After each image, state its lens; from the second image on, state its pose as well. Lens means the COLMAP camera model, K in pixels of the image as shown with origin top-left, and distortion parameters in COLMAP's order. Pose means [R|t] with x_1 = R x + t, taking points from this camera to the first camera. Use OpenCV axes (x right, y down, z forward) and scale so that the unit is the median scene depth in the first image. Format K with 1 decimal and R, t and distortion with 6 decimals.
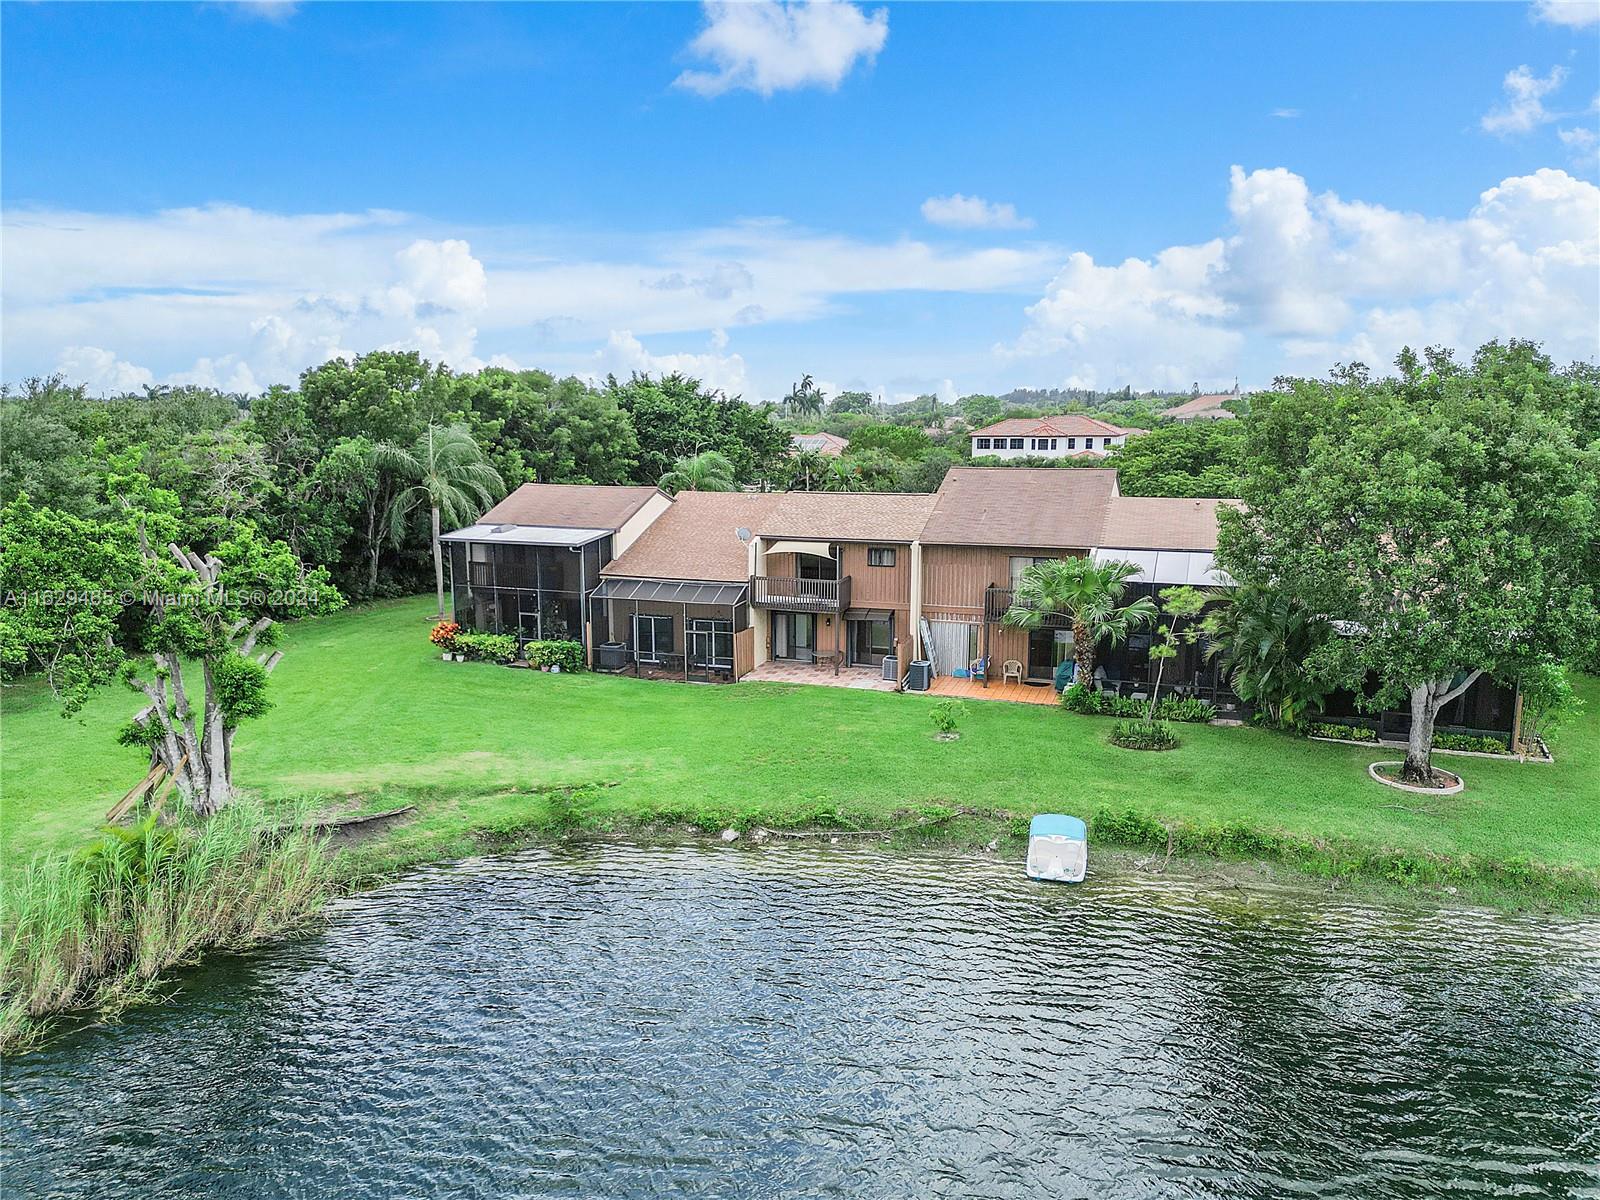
lens RADIAL K [[1152.8, 0, 796.1], [0, 1152.8, 627.0], [0, 0, 1]] dist [0.025543, -0.031826]
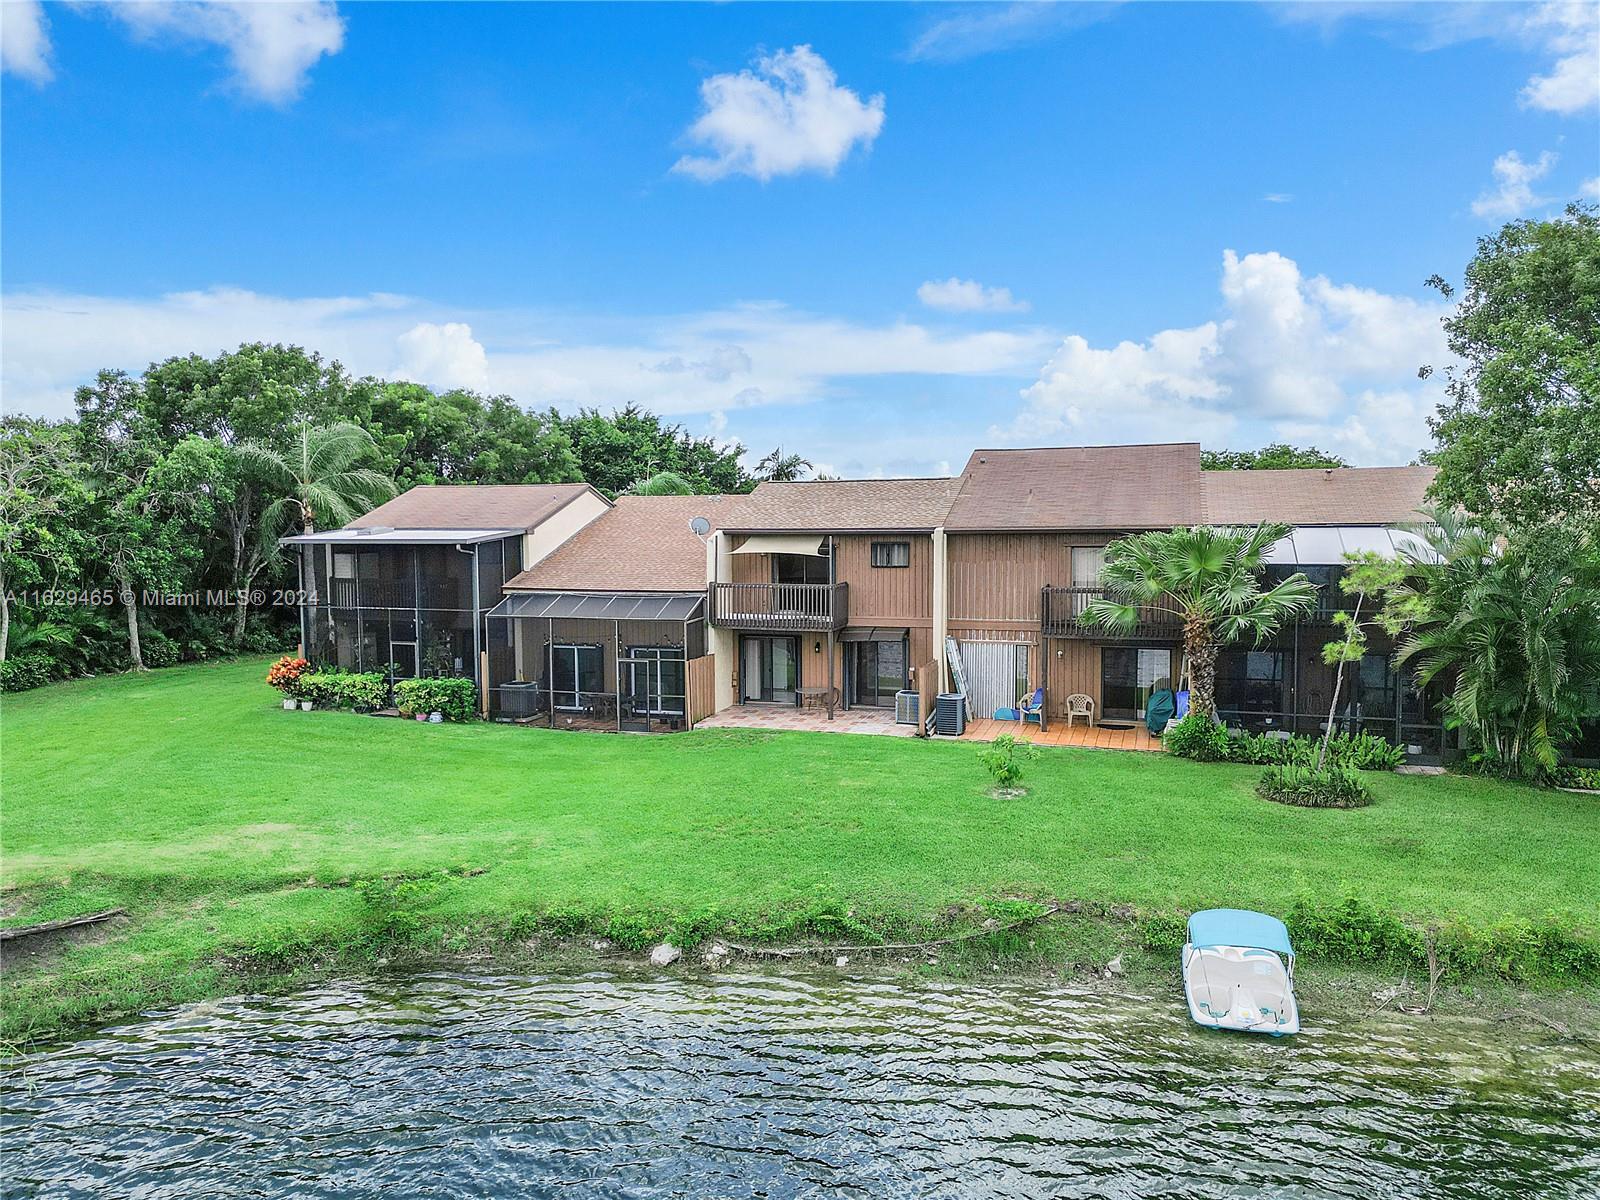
lens RADIAL K [[1152.8, 0, 795.6], [0, 1152.8, 589.1], [0, 0, 1]] dist [0.025543, -0.031826]
pose [[0.999734, -0.005698, 0.022370, -0.001883], [0.008500, 0.991836, -0.127240, 0.054112], [-0.021462, 0.127396, 0.991620, 0.296019]]
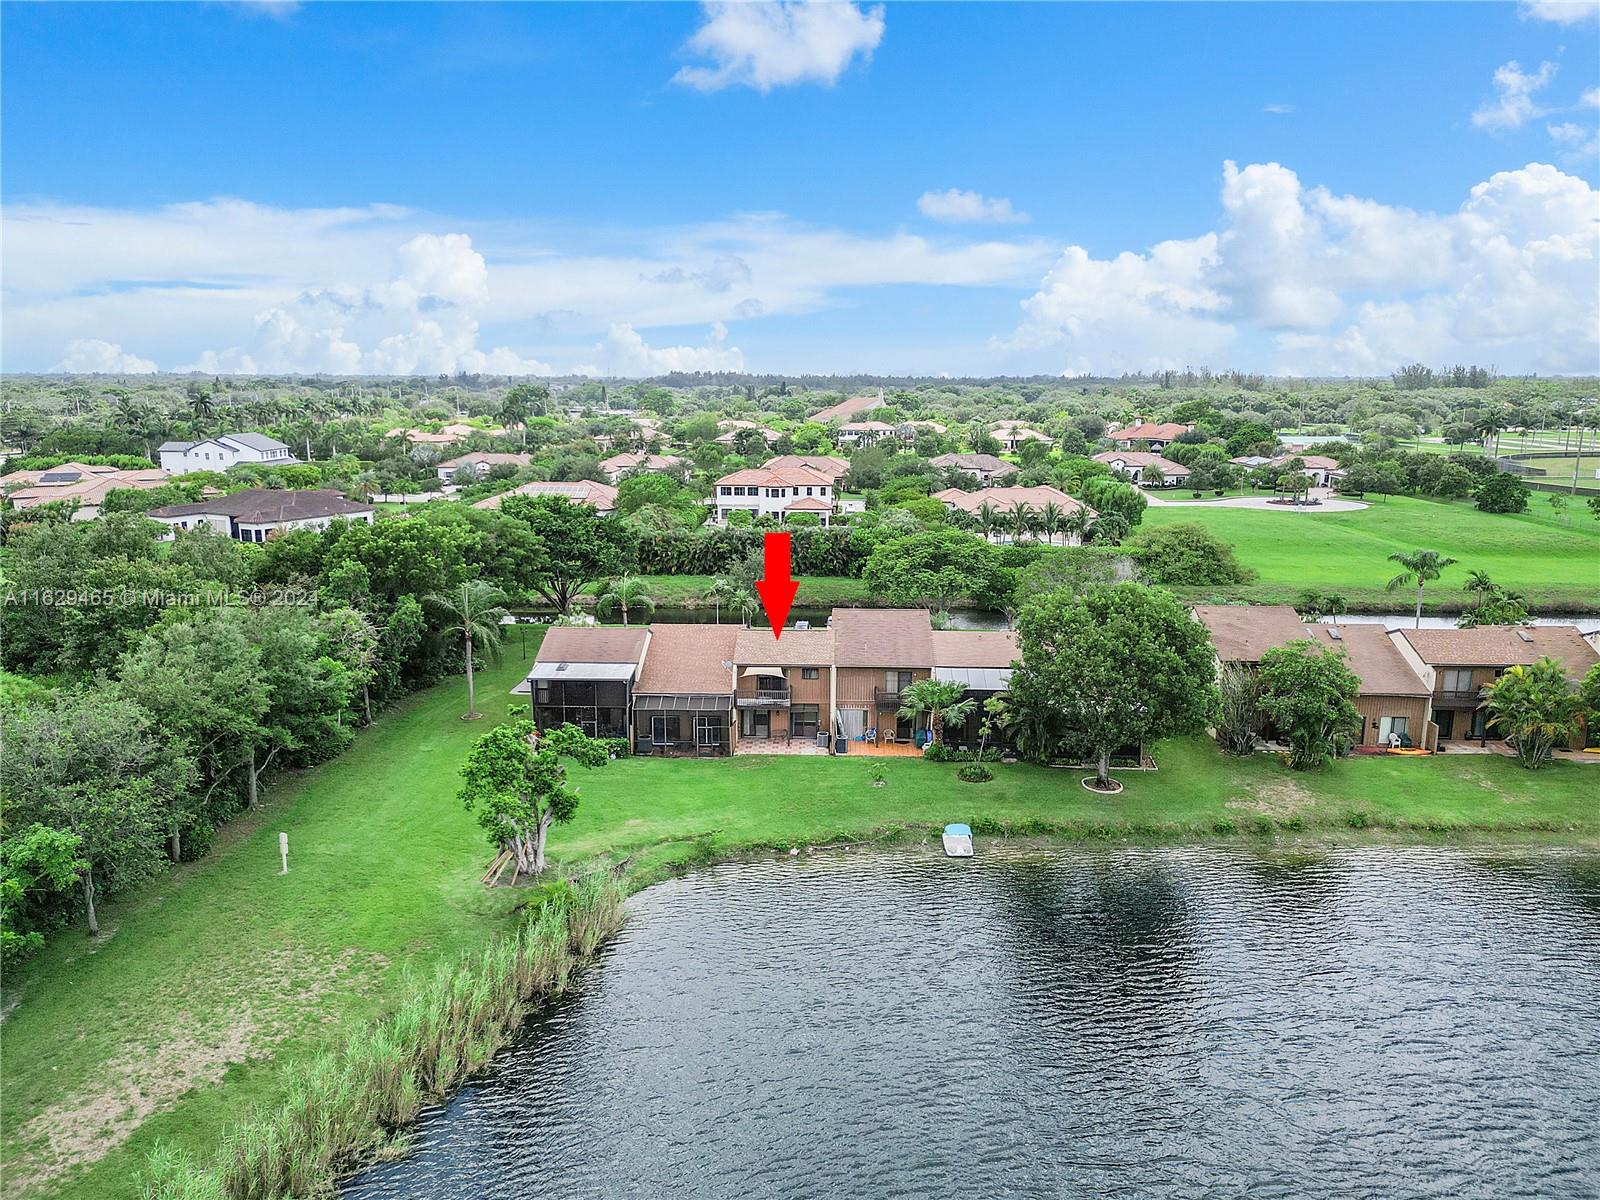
lens RADIAL K [[1152.8, 0, 810.5], [0, 1152.8, 590.7], [0, 0, 1]] dist [0.025543, -0.031826]
pose [[0.950529, -0.049153, 0.306721, -0.456108], [0.049530, 0.998751, 0.006559, -0.201853], [-0.306661, 0.008958, 0.951777, -0.642003]]
